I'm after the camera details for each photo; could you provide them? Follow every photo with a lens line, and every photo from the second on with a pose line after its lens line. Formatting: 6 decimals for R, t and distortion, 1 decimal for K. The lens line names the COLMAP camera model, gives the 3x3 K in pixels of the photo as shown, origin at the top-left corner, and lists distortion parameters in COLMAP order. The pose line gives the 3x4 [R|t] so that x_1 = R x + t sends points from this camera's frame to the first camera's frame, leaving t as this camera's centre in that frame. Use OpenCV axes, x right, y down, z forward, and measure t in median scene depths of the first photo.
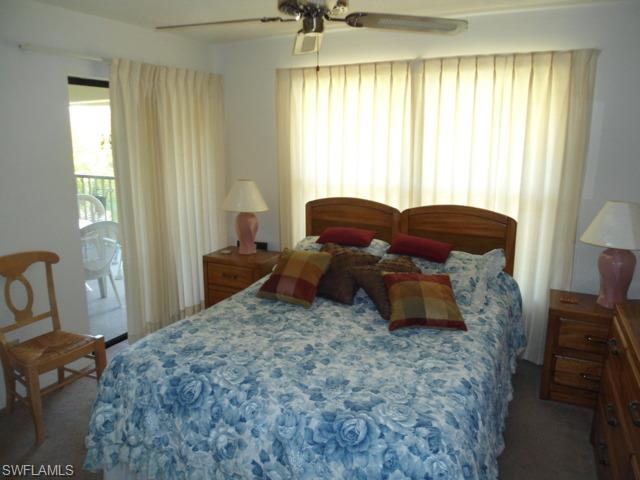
lens RADIAL K [[486.1, 0, 320.0], [0, 486.1, 240.0], [0, 0, 1]] dist [-0.047277, 0.000040]
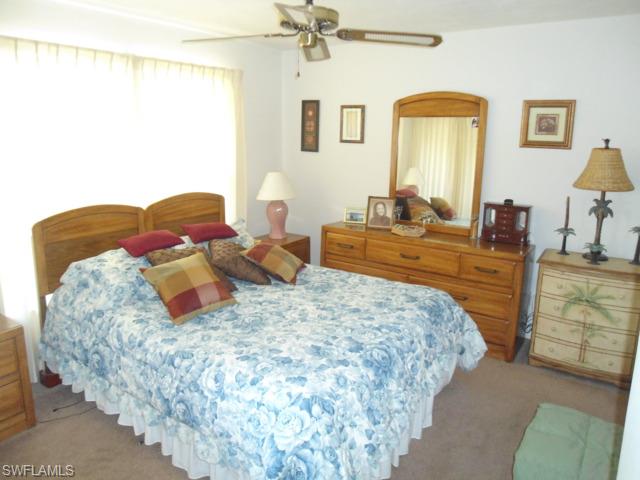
lens RADIAL K [[475.6, 0, 320.0], [0, 475.6, 222.6], [0, 0, 1]] dist [0.043148, 0.000320]
pose [[0.112850, -0.199875, 0.973301, -1.036761], [0.203561, 0.963432, 0.174247, -0.178687], [-0.972537, 0.178462, 0.149410, 0.706973]]
